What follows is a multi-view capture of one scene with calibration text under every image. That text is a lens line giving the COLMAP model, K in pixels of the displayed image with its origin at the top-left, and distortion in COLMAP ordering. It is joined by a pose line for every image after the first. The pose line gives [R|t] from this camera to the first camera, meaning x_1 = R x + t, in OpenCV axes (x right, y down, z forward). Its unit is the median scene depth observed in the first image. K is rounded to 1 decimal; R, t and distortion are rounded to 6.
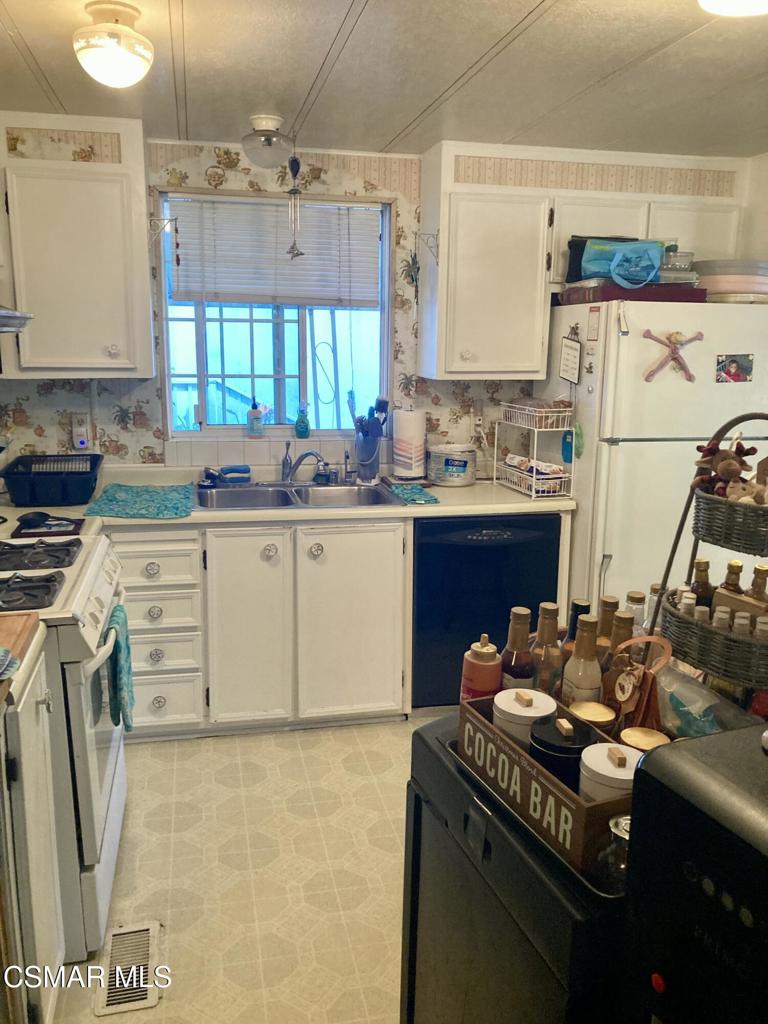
lens RADIAL K [[842.8, 0, 384.0], [0, 842.8, 512.0], [0, 0, 1]] dist [-0.014296, -0.002481]
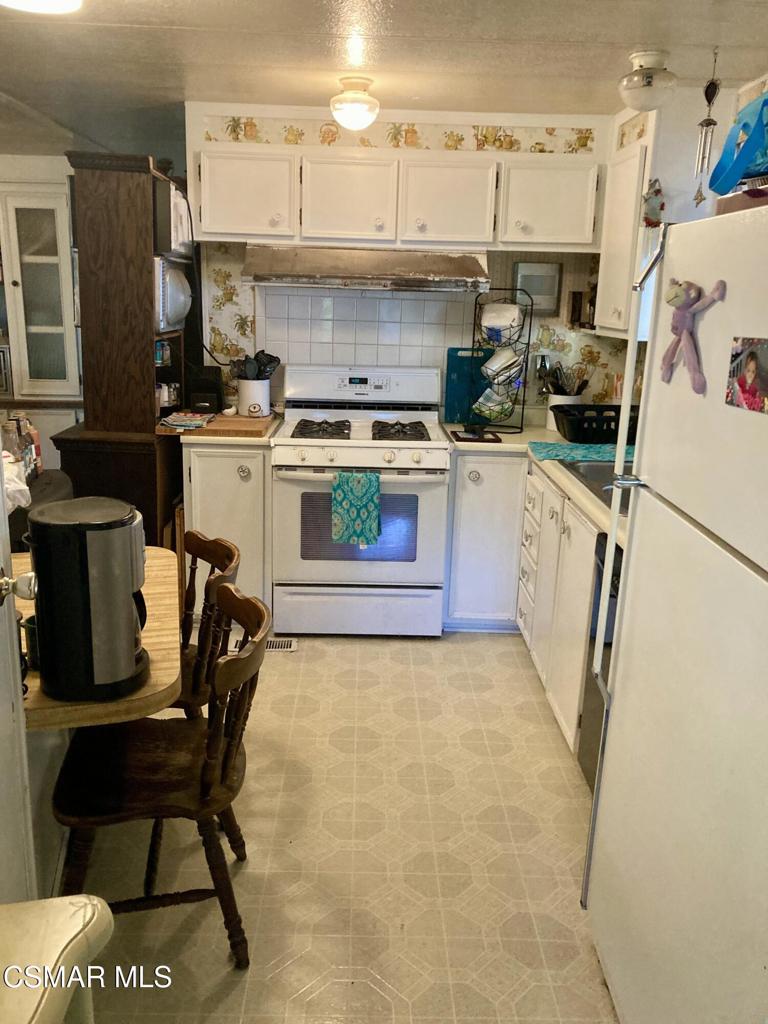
lens RADIAL K [[825.3, 0, 384.0], [0, 825.3, 512.0], [0, 0, 1]] dist [0.067024, -0.079315]
pose [[-0.202660, 0.233469, -0.951010, 0.835368], [-0.230092, 0.932620, 0.277987, -0.183311], [0.951833, 0.275157, -0.135286, 0.930276]]
